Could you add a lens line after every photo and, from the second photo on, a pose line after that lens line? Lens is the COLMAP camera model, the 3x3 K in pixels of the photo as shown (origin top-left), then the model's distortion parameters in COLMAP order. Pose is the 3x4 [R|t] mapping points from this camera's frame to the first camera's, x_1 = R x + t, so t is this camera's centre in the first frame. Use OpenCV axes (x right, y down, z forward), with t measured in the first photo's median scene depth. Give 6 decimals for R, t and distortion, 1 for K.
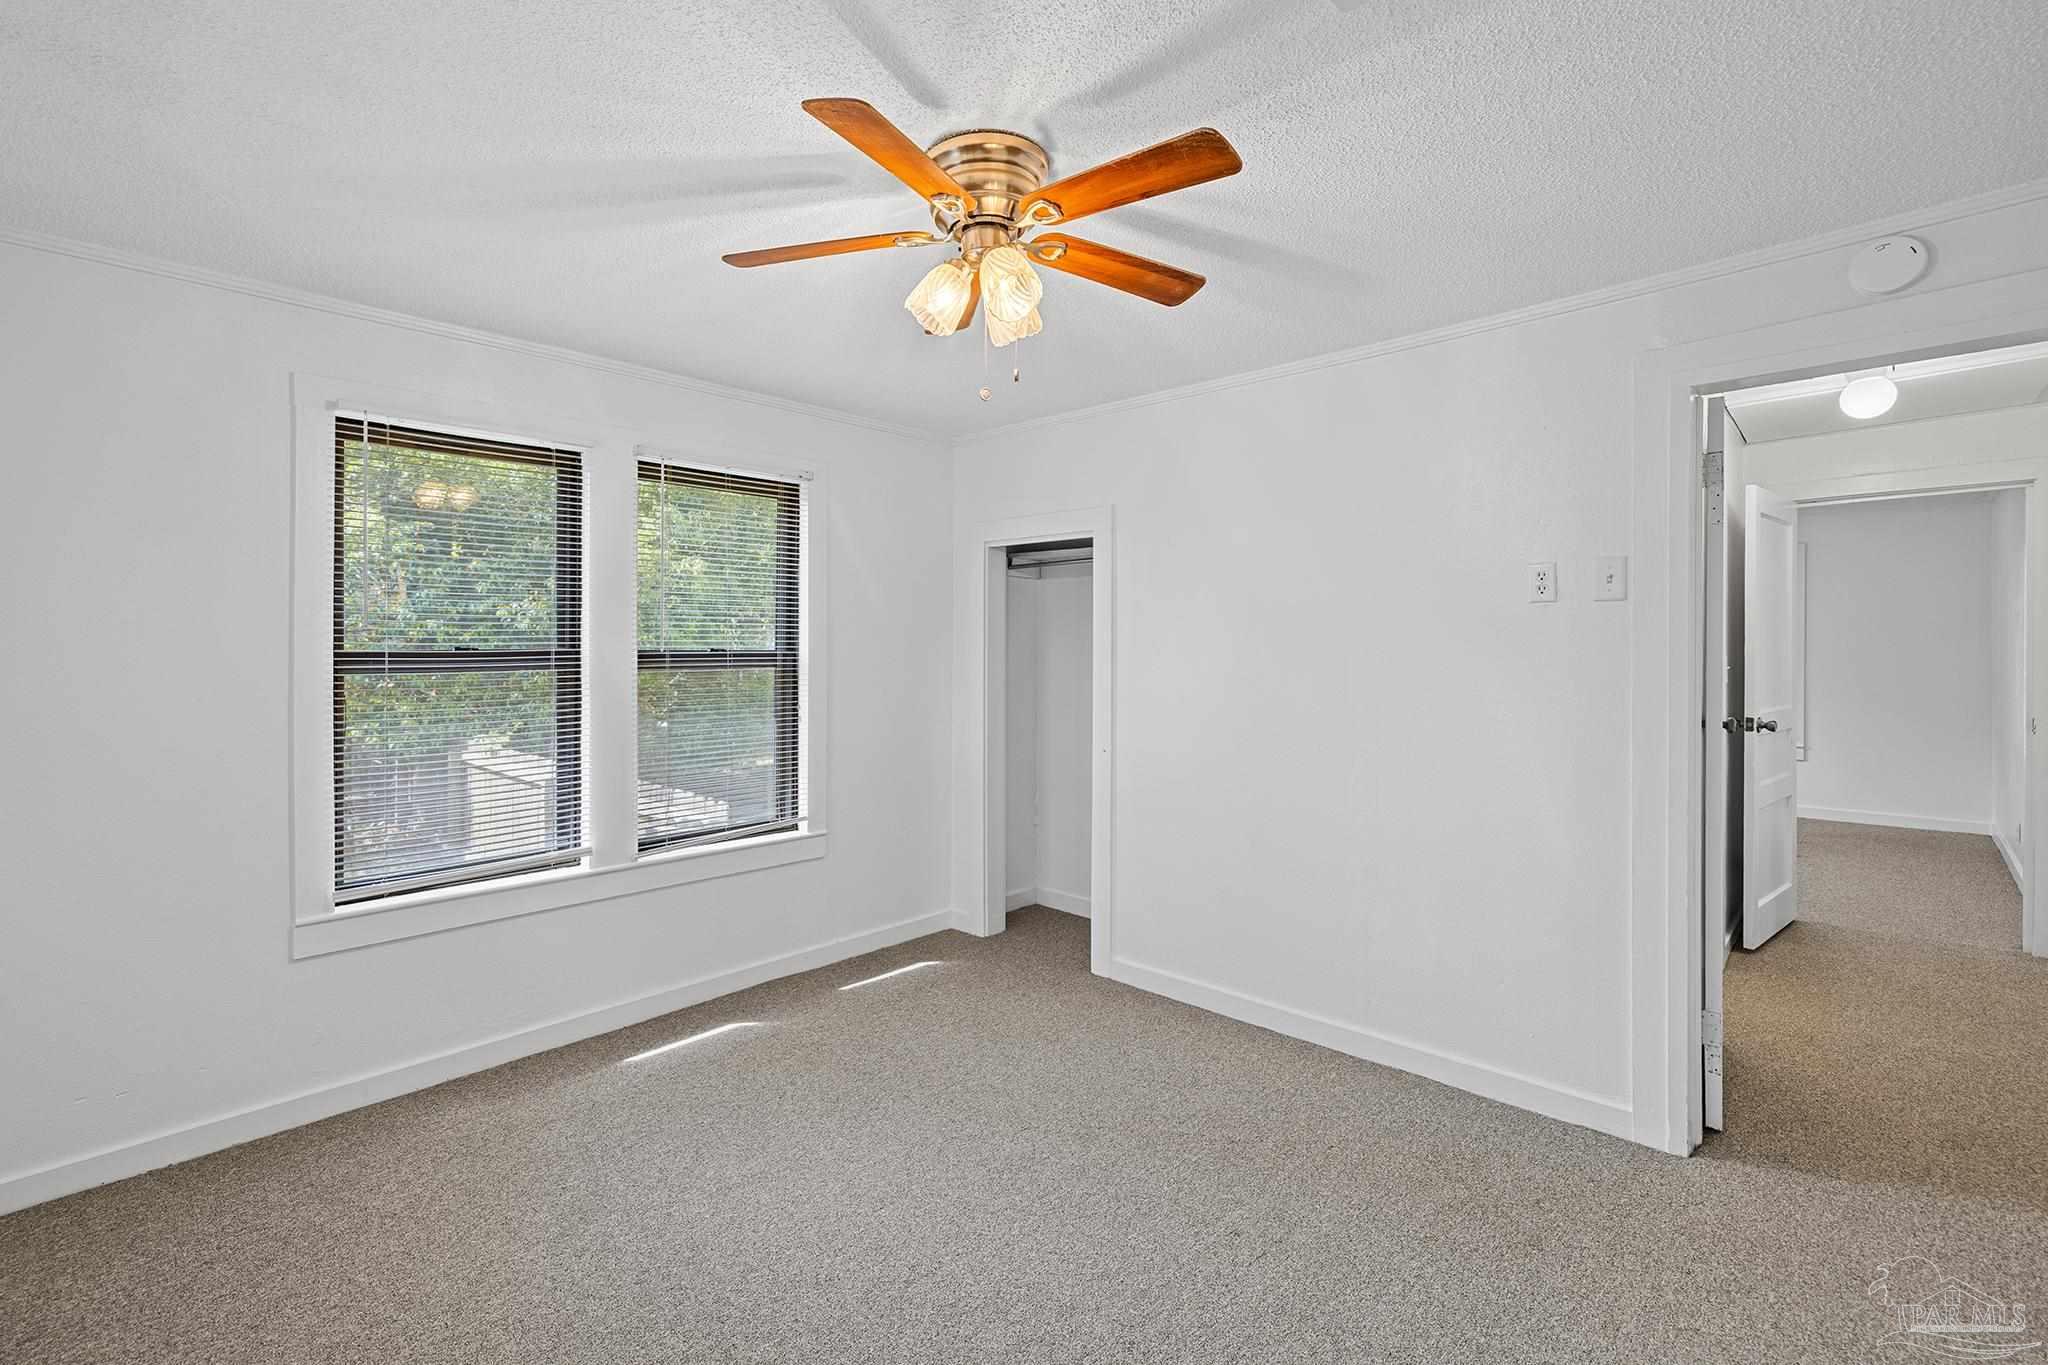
lens RADIAL K [[856.6, 0, 1021.3], [0, 856.6, 638.8], [0, 0, 1]] dist [0.043767, 0.000040]
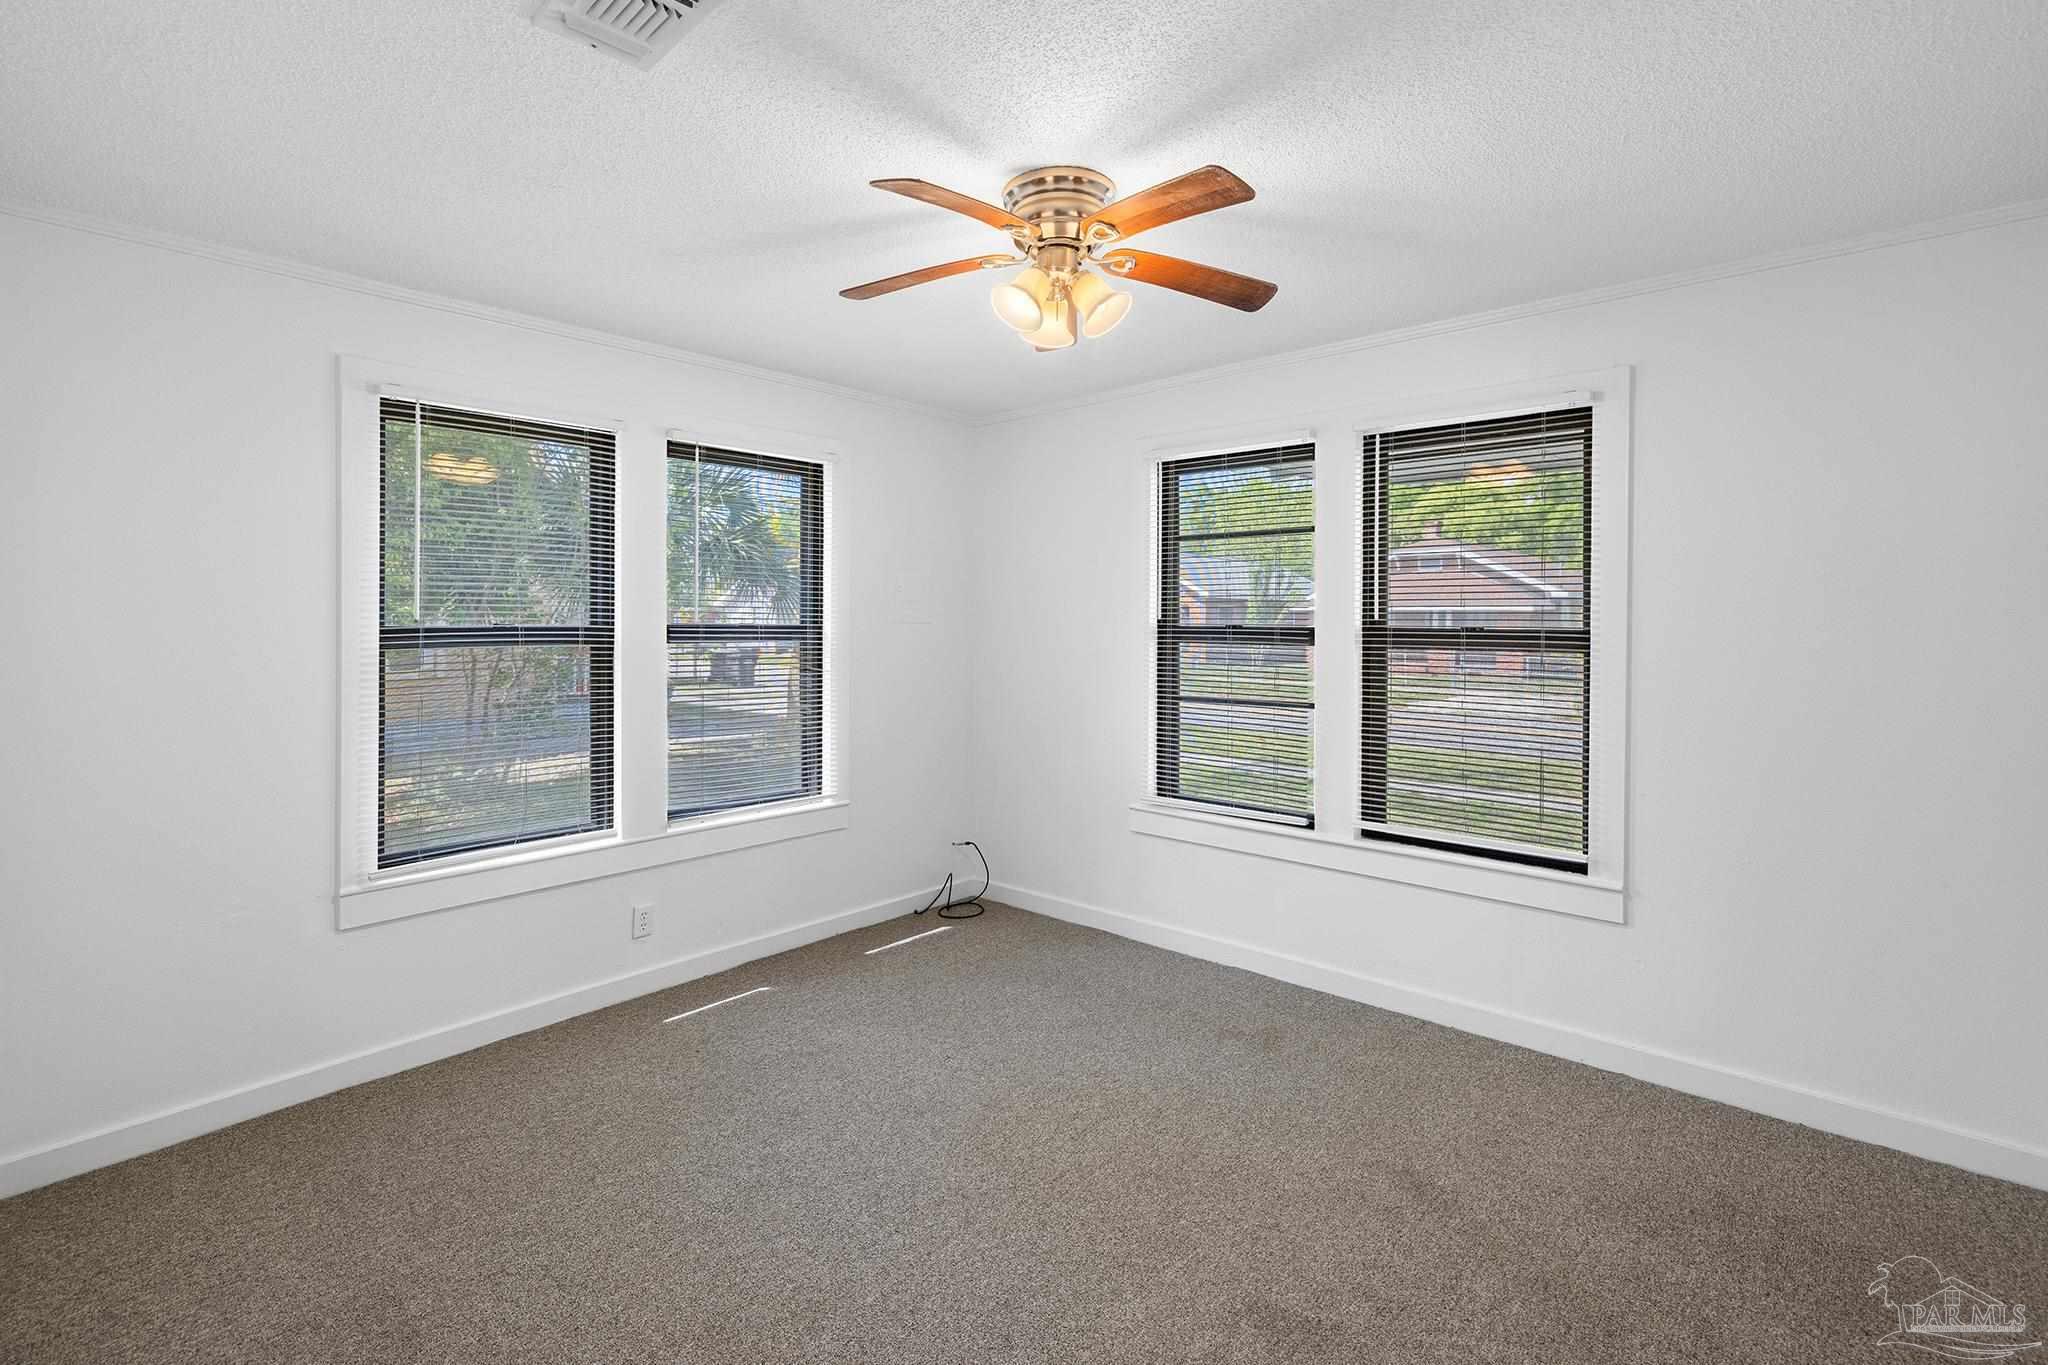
lens RADIAL K [[918.3, 0, 1024.3], [0, 918.3, 620.0], [0, 0, 1]] dist [-0.000321, 0.000170]
pose [[0.995909, -0.001503, 0.090355, -0.127620], [0.000929, 0.999979, 0.006401, -0.001027], [-0.090362, -0.006291, 0.995889, -0.121510]]
